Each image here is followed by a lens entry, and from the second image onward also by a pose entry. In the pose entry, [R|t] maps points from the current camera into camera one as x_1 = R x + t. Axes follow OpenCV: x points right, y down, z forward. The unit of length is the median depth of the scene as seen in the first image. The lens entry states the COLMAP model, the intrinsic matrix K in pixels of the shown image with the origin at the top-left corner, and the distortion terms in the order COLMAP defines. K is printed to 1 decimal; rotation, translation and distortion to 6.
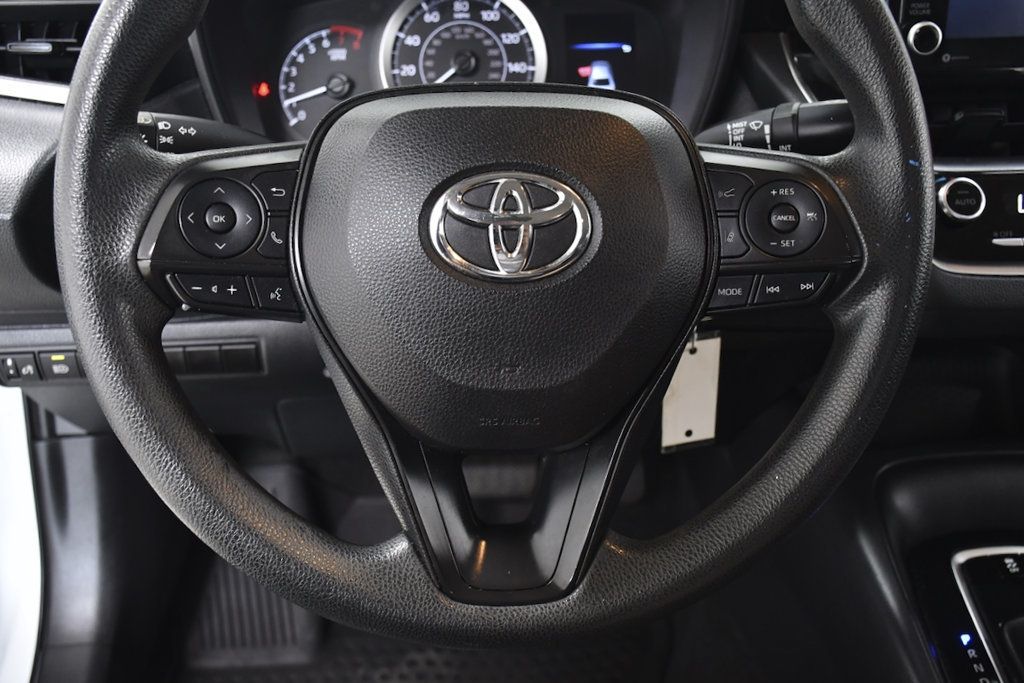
lens RADIAL K [[1096.1, 0, 512.0], [0, 1096.1, 341.5], [0, 0, 1]] dist [-0.064621, 0.334687]
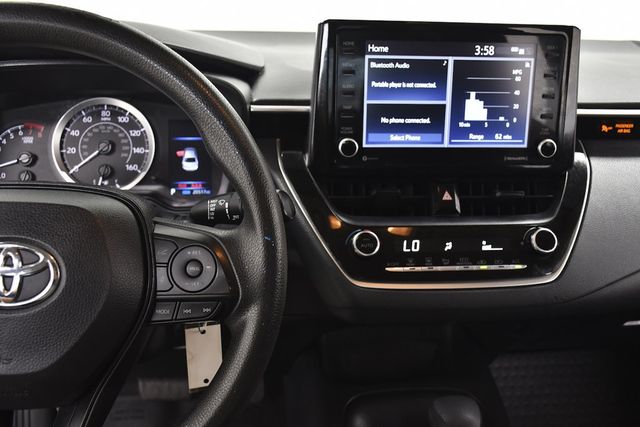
lens RADIAL K [[673.0, 0, 320.0], [0, 673.0, 213.5], [0, 0, 1]] dist [-0.048599, 0.264873]
pose [[0.999229, 0.022741, 0.031992, 0.253283], [-0.019728, 0.995607, -0.091528, -0.066362], [-0.033933, 0.090826, 0.995288, -0.023332]]
